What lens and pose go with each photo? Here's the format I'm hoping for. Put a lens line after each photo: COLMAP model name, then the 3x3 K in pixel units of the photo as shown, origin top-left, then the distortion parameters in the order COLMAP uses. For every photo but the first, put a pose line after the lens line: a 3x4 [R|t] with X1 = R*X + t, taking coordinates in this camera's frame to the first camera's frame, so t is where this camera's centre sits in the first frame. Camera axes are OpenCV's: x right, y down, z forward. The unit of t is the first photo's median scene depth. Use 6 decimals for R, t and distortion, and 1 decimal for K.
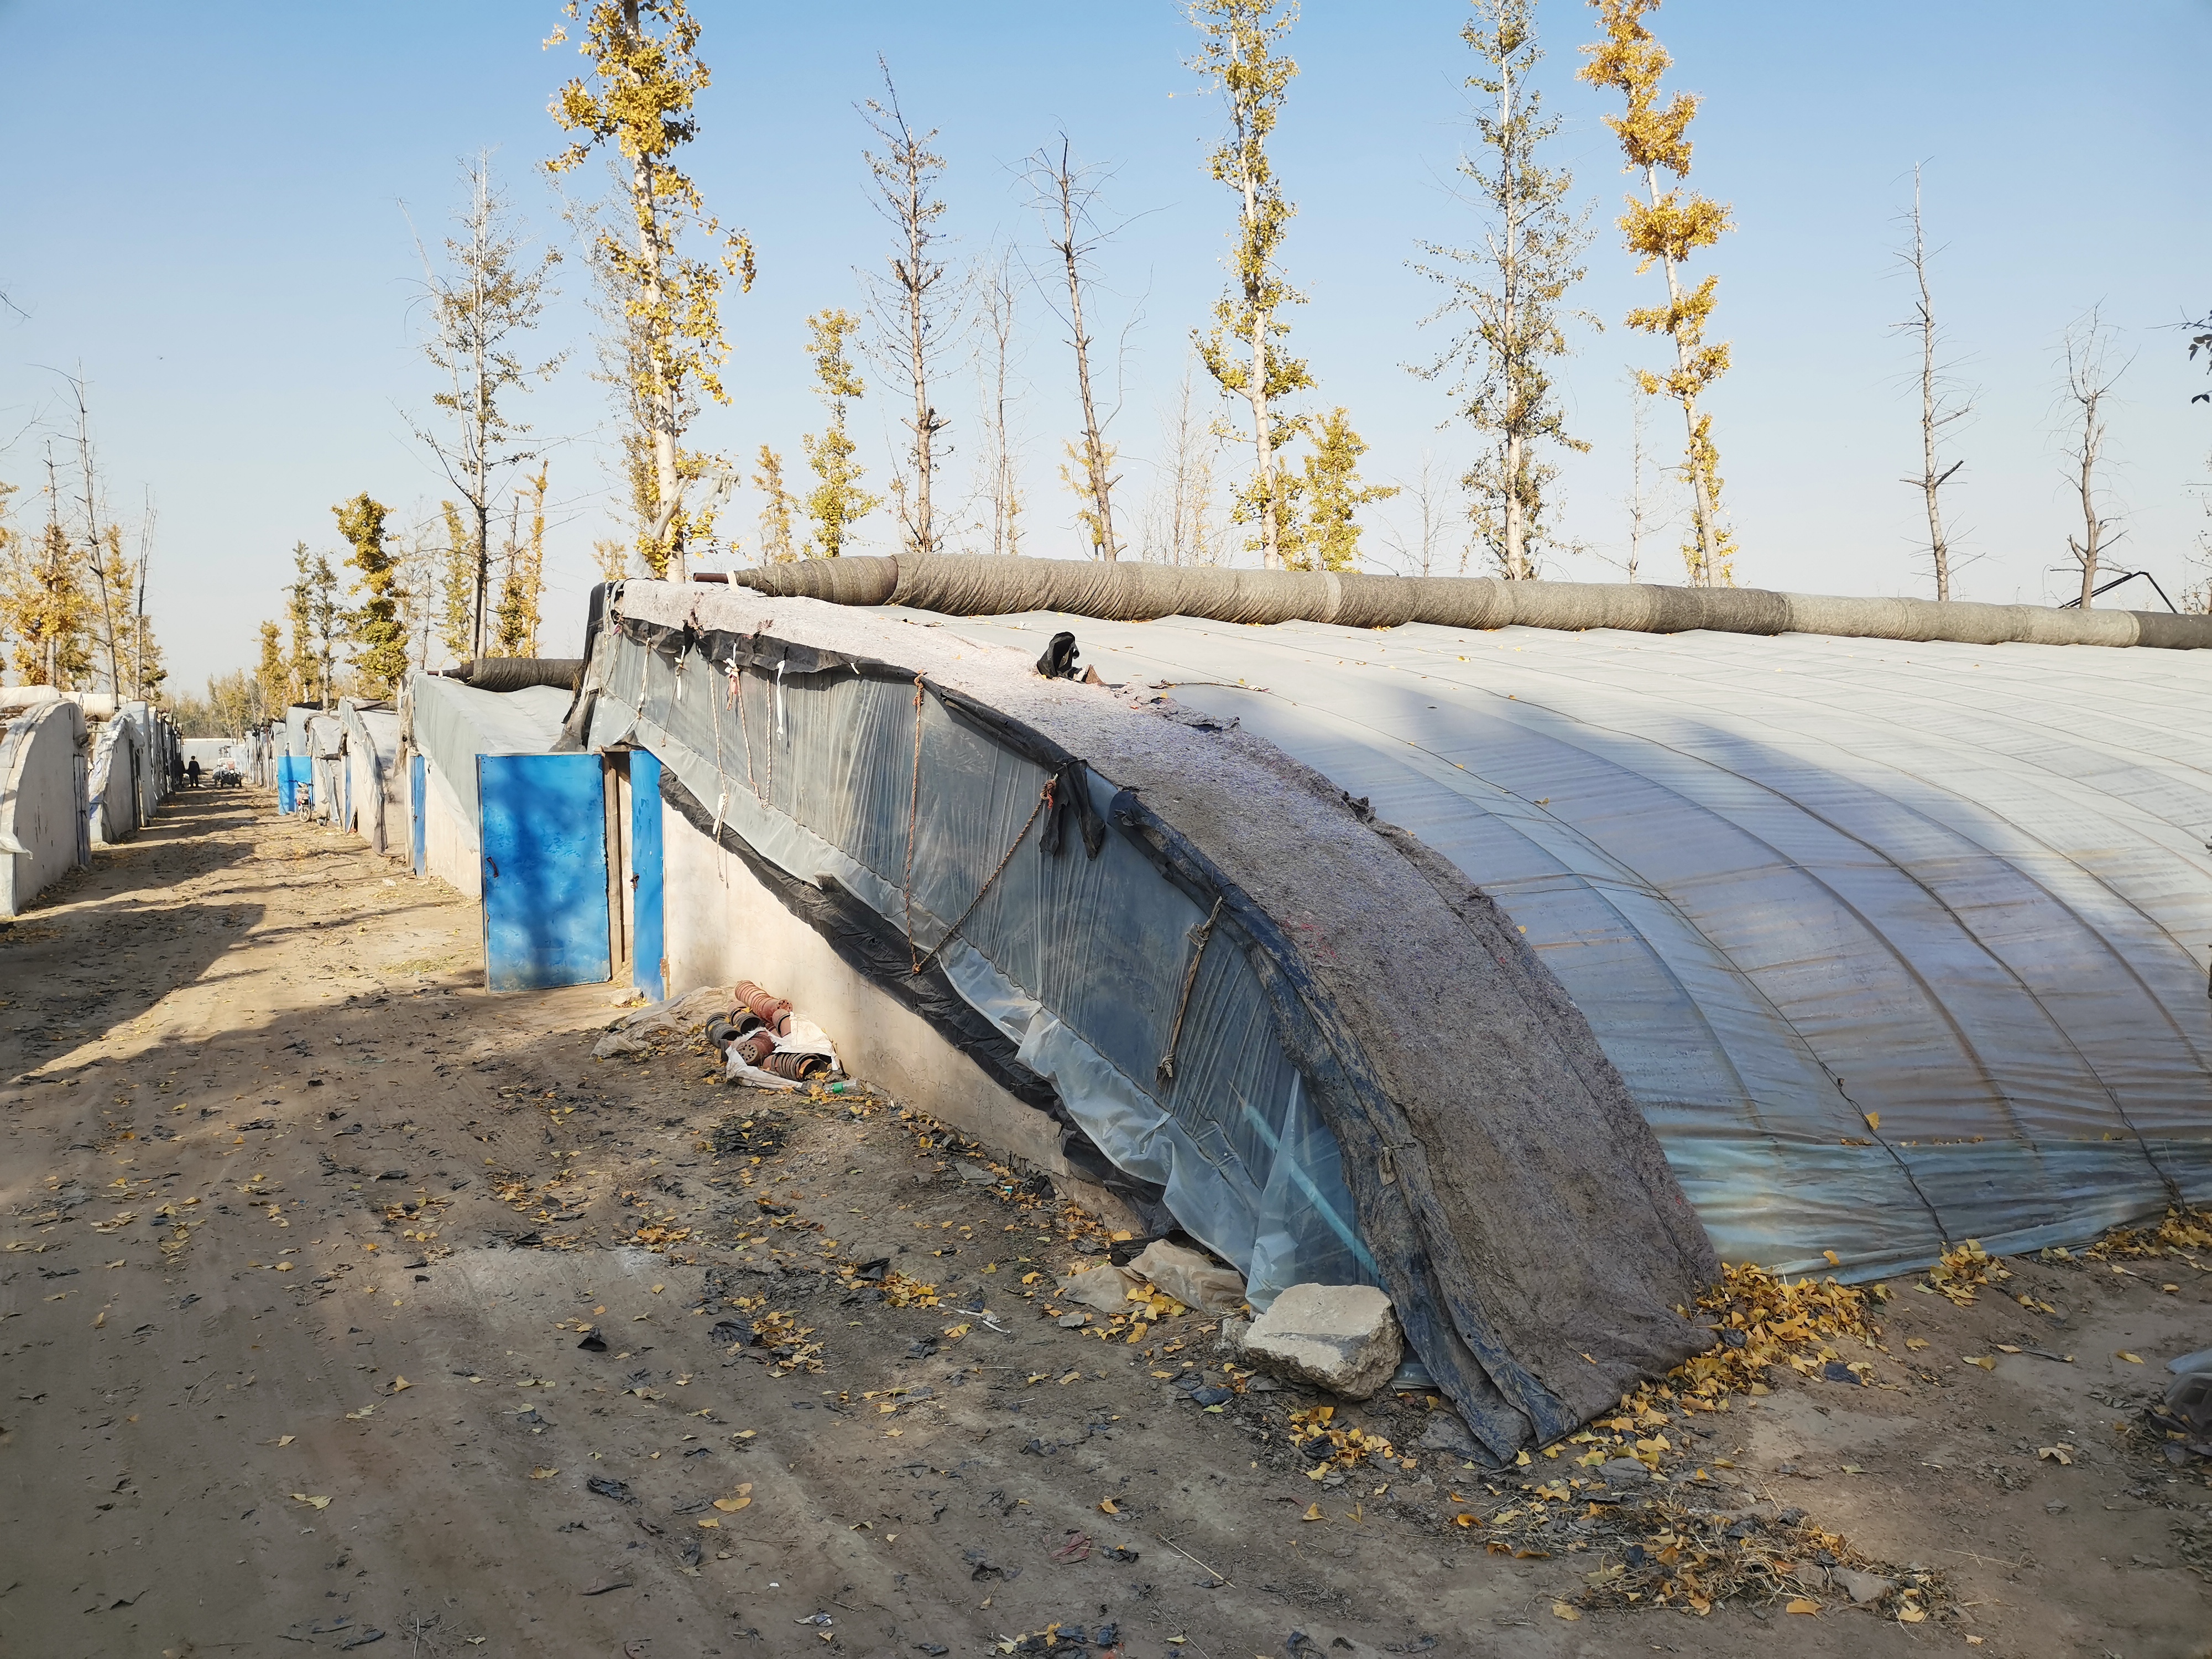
lens RADIAL K [[1671.8, 0, 1112.1], [0, 1671.8, 824.4], [0, 0, 1]] dist [0.056101, -0.026977]
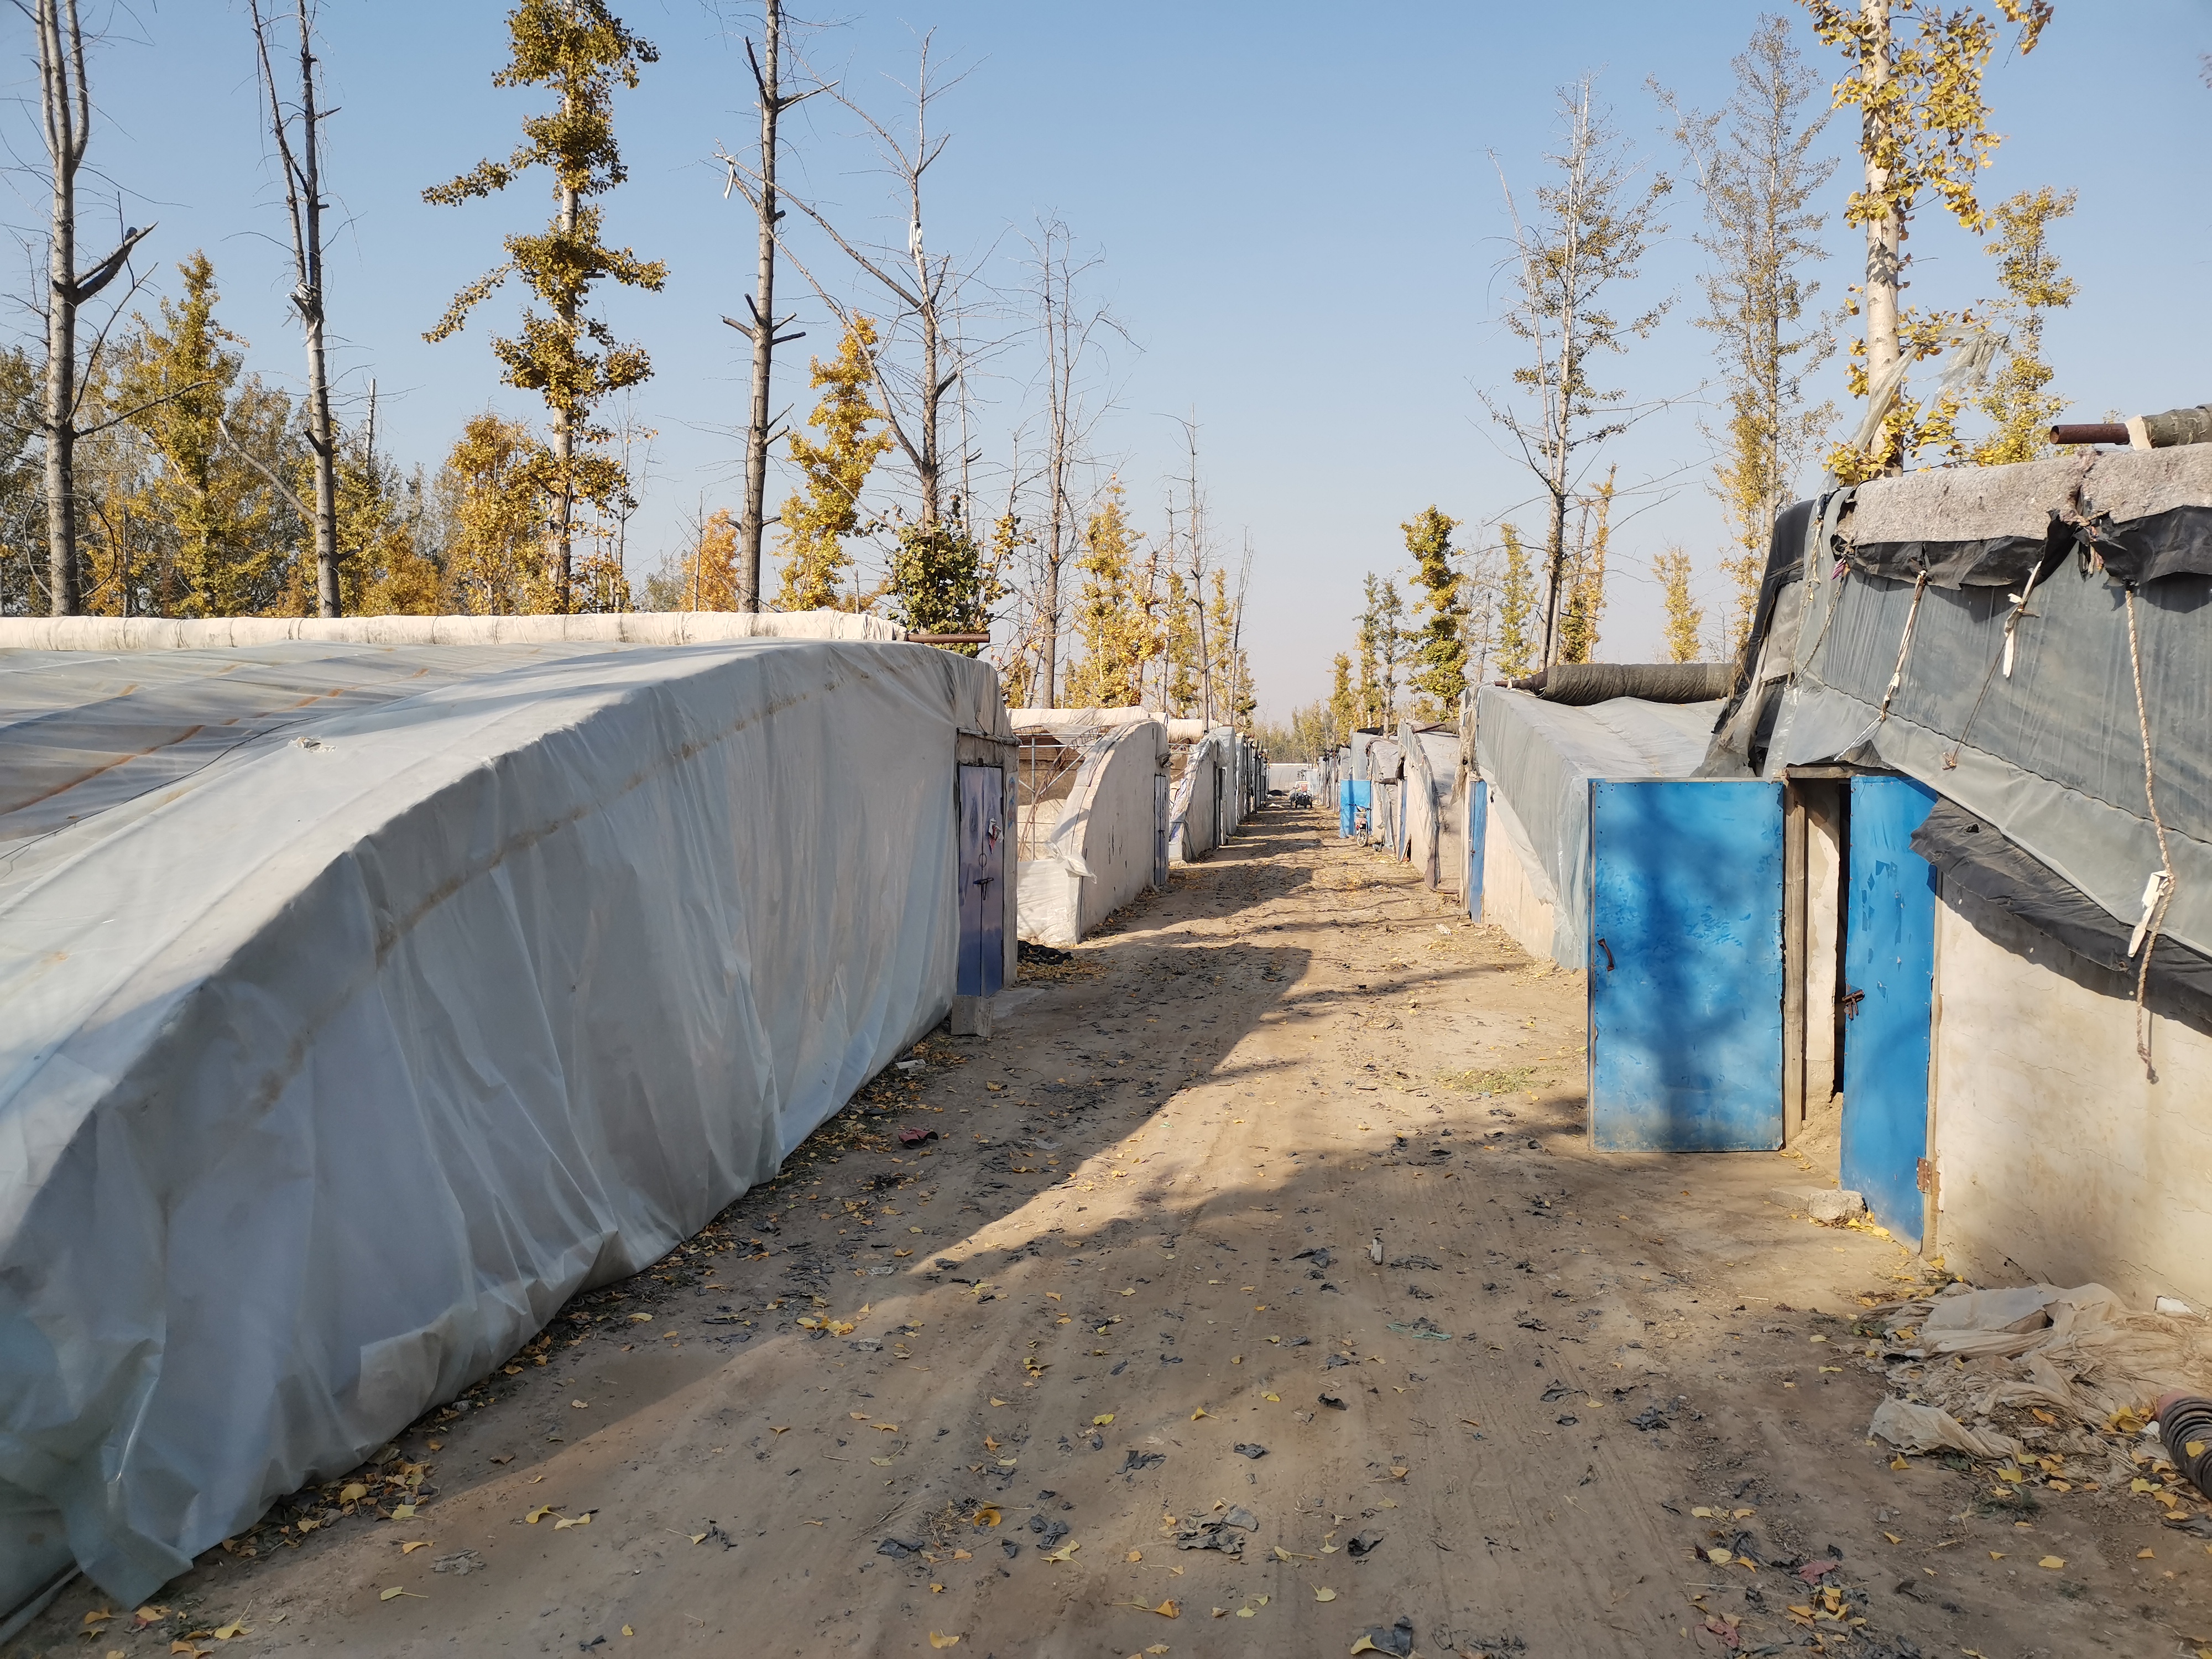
lens RADIAL K [[1671.8, 0, 1112.1], [0, 1671.8, 824.4], [0, 0, 1]] dist [0.056101, -0.026977]
pose [[0.827123, 0.032802, -0.561063, -0.077705], [-0.042559, 0.999085, -0.004331, -0.006256], [0.560407, 0.027461, 0.827762, 0.169623]]
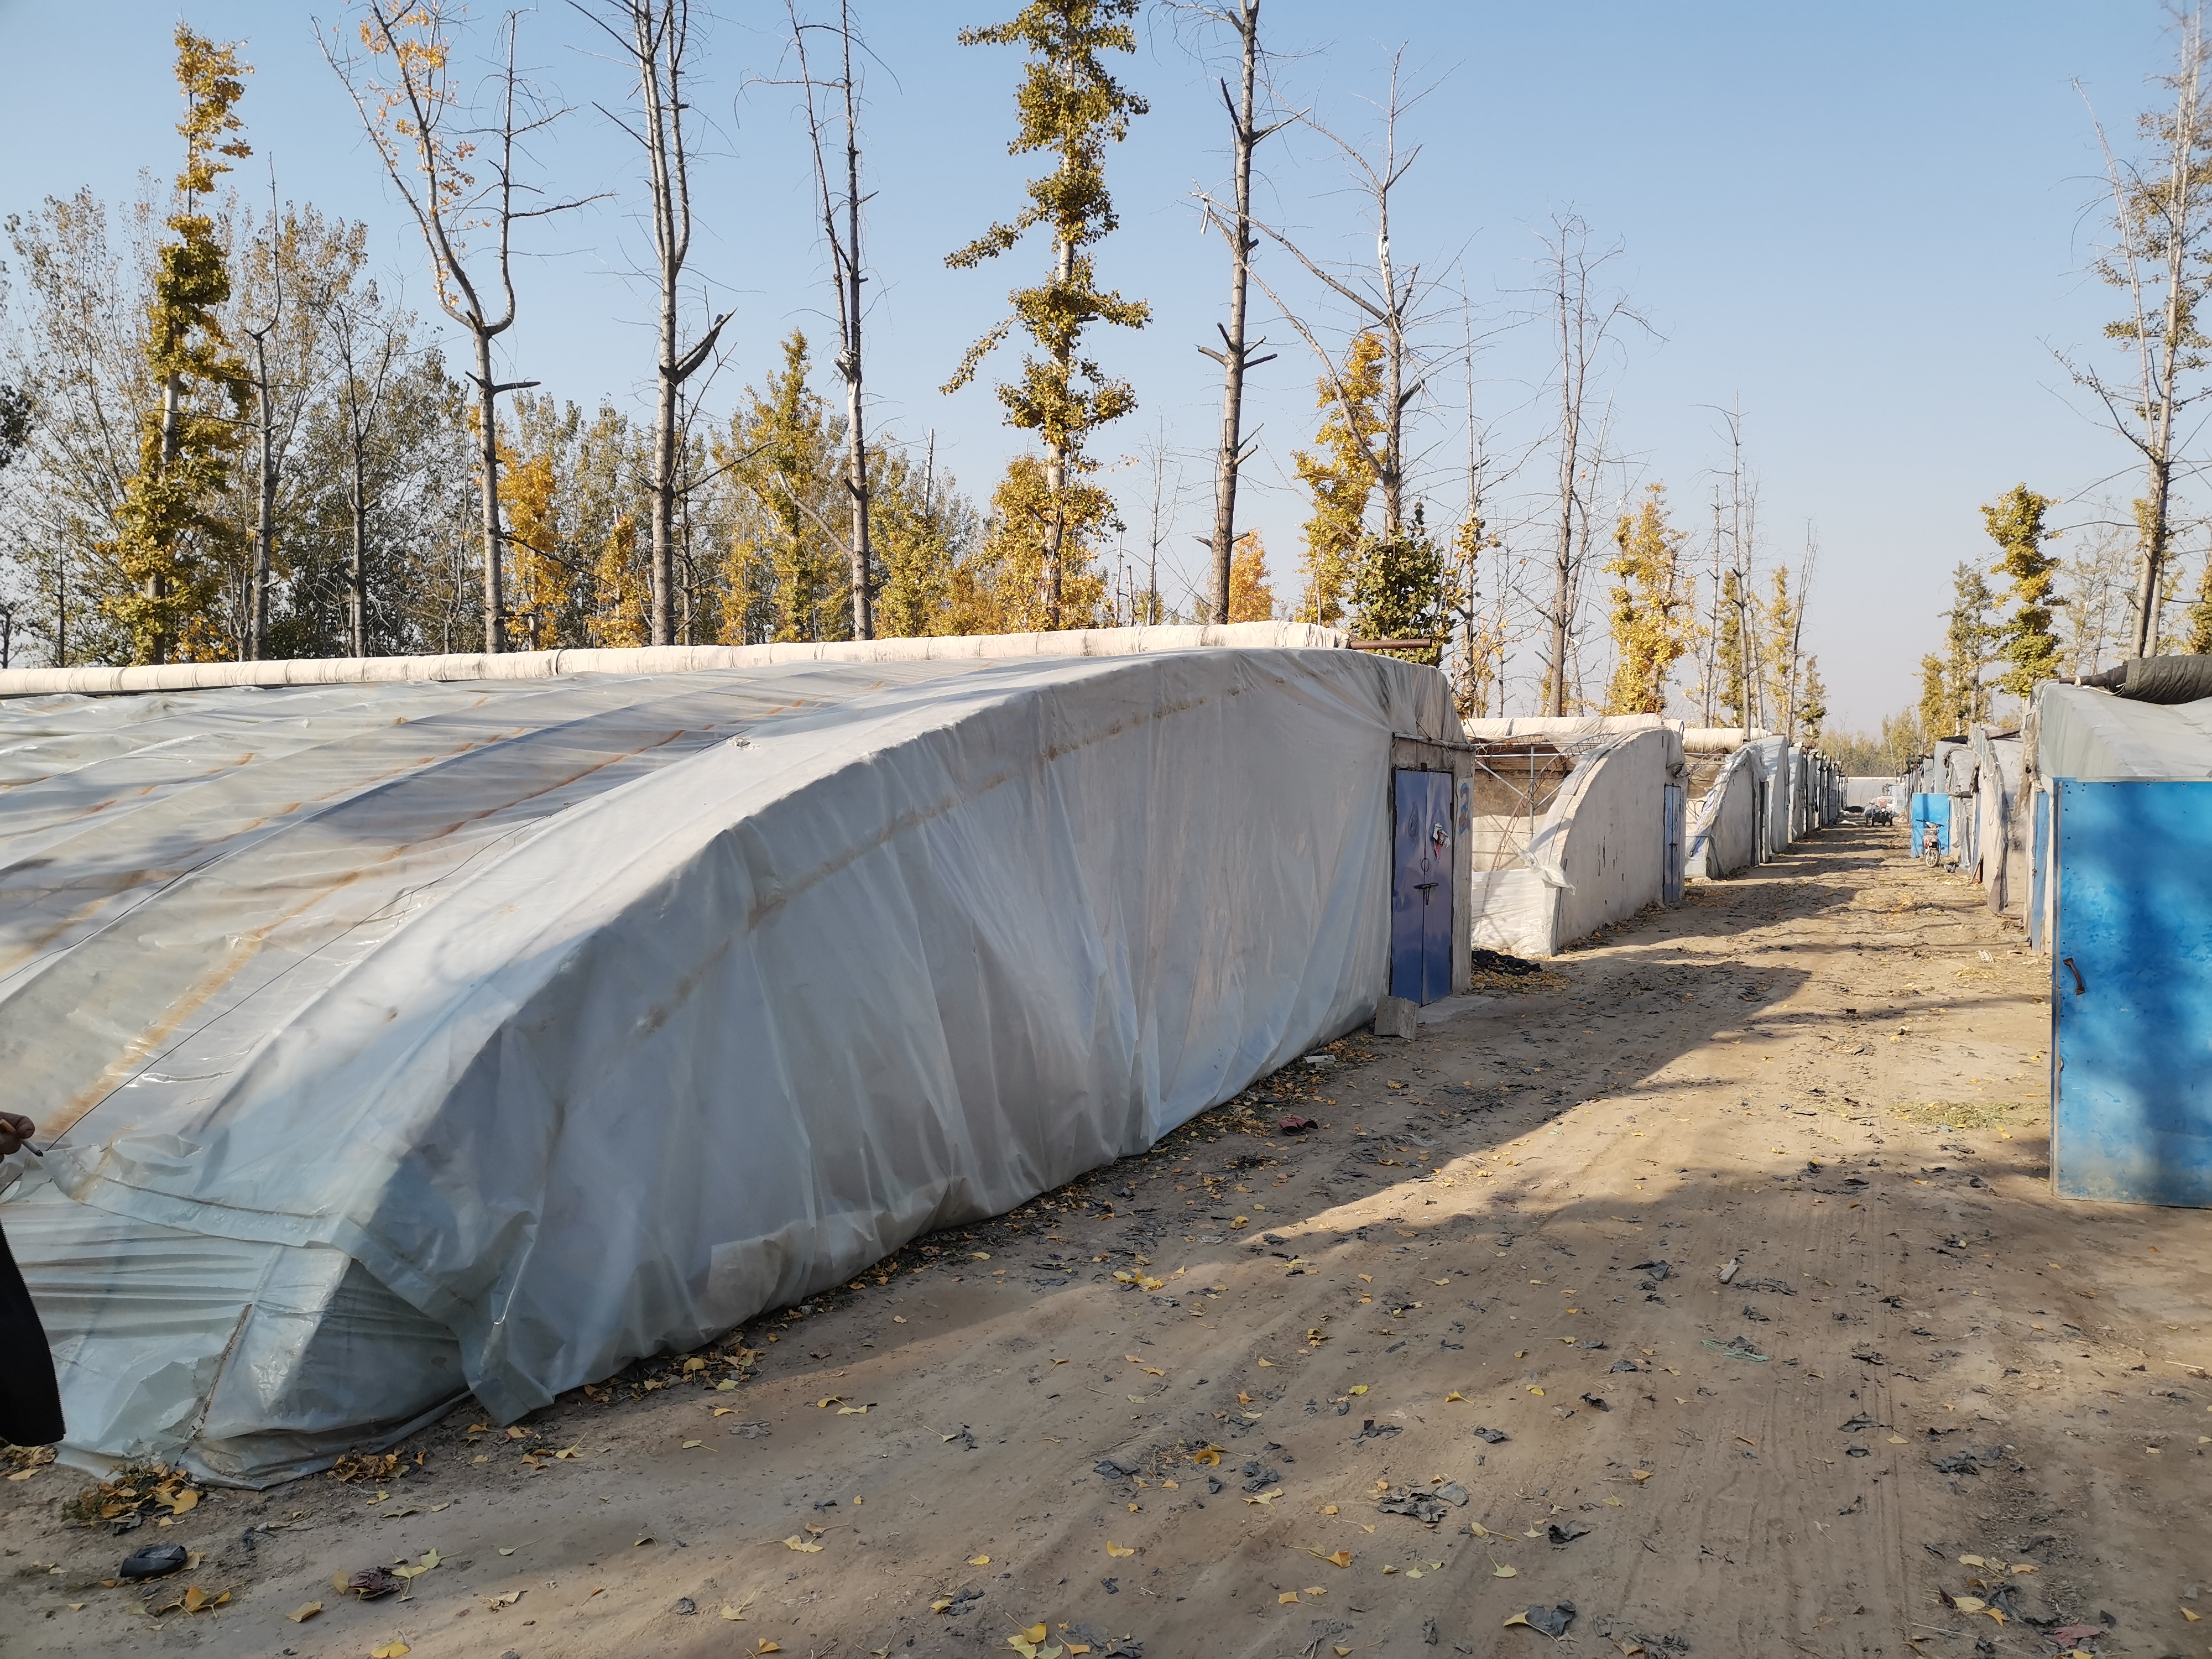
lens RADIAL K [[1669.1, 0, 1110.8], [0, 1669.1, 821.4], [0, 0, 1]] dist [0.055086, -0.009468]
pose [[0.606039, 0.033360, -0.794735, -0.051755], [-0.053763, 0.998553, 0.000918, -0.004651], [0.793616, 0.042170, 0.606956, 0.182202]]
